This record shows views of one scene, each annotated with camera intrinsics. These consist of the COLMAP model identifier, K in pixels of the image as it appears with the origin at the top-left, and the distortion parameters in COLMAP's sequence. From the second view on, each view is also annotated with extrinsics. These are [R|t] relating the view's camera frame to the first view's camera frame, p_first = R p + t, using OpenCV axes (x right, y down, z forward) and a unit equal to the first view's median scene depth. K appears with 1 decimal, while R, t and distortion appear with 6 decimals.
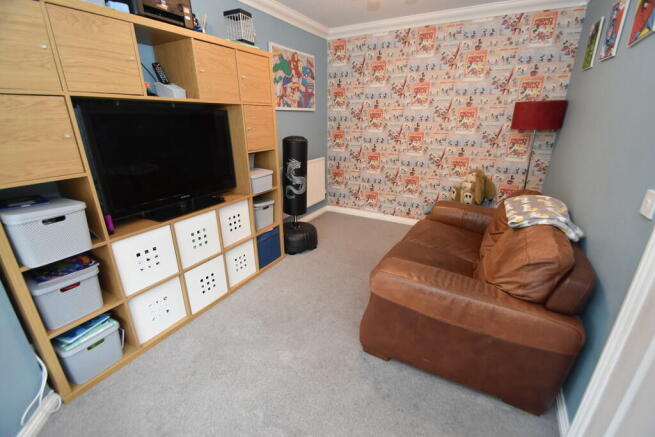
lens RADIAL K [[286.8, 0, 325.6], [0, 286.8, 222.9], [0, 0, 1]] dist [0.016181, -0.018361]
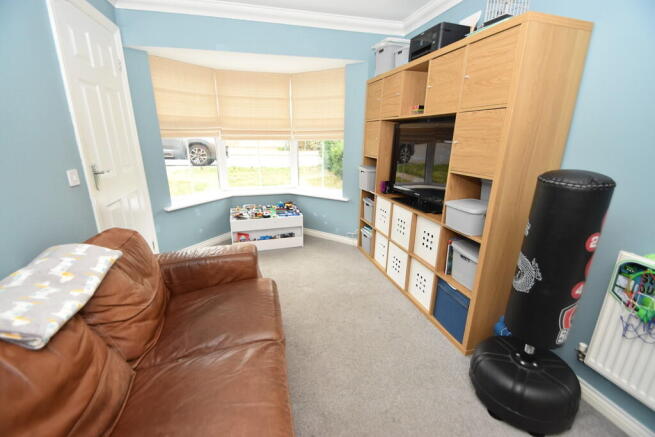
lens RADIAL K [[286.8, 0, 325.6], [0, 286.8, 222.9], [0, 0, 1]] dist [0.016181, -0.018361]
pose [[-0.715745, 0.202708, -0.668295, 0.536088], [-0.247046, 0.821577, 0.513788, -0.446939], [0.653205, 0.532841, -0.537962, 1.259971]]
